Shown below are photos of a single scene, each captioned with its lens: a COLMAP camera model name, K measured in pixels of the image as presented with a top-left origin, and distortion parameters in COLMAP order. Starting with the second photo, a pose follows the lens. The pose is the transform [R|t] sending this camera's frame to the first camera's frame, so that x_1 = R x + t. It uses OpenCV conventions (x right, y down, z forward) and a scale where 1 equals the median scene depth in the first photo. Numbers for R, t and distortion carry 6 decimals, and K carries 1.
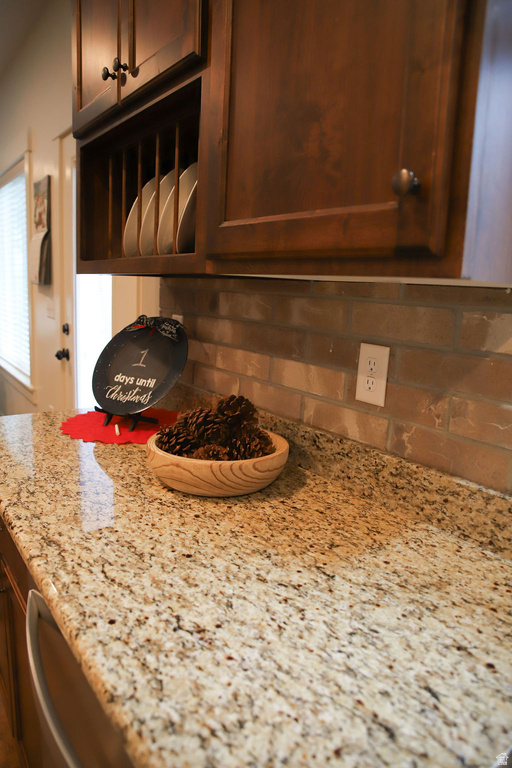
lens RADIAL K [[520.0, 0, 256.0], [0, 520.0, 384.0], [0, 0, 1]] dist [-0.133573, 0.092289]
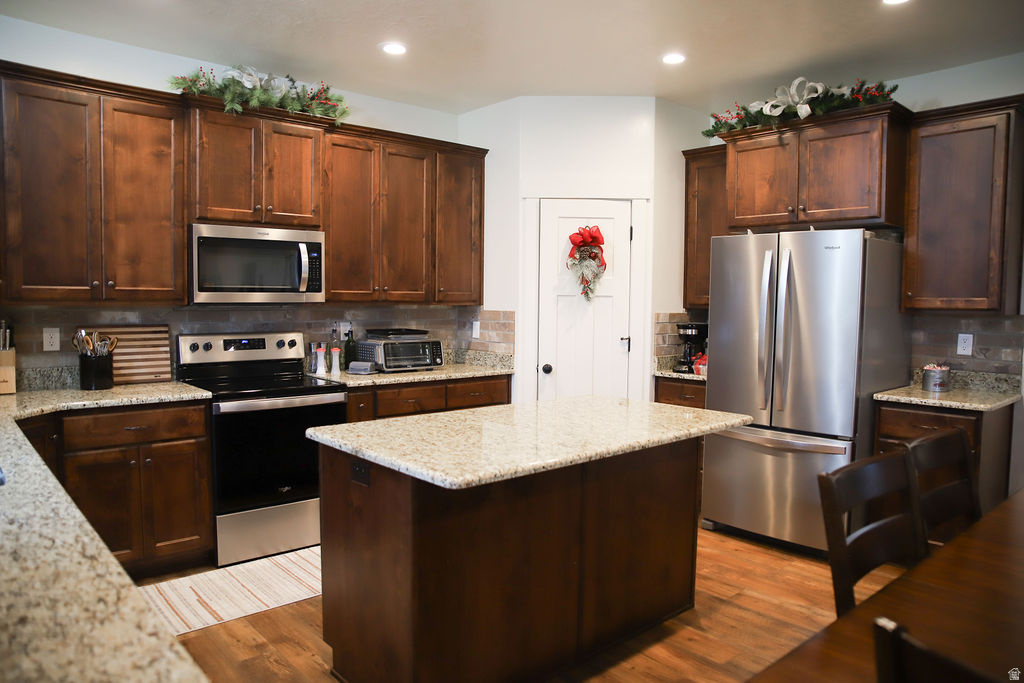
lens RADIAL K [[693.3, 0, 507.9], [0, 693.3, 346.3], [0, 0, 1]] dist [-0.133573, 0.092289]
pose [[-0.994252, -0.051957, -0.093616, -0.919430], [-0.073621, 0.966617, 0.245420, -0.456921], [0.077740, 0.250901, -0.964886, 1.869977]]
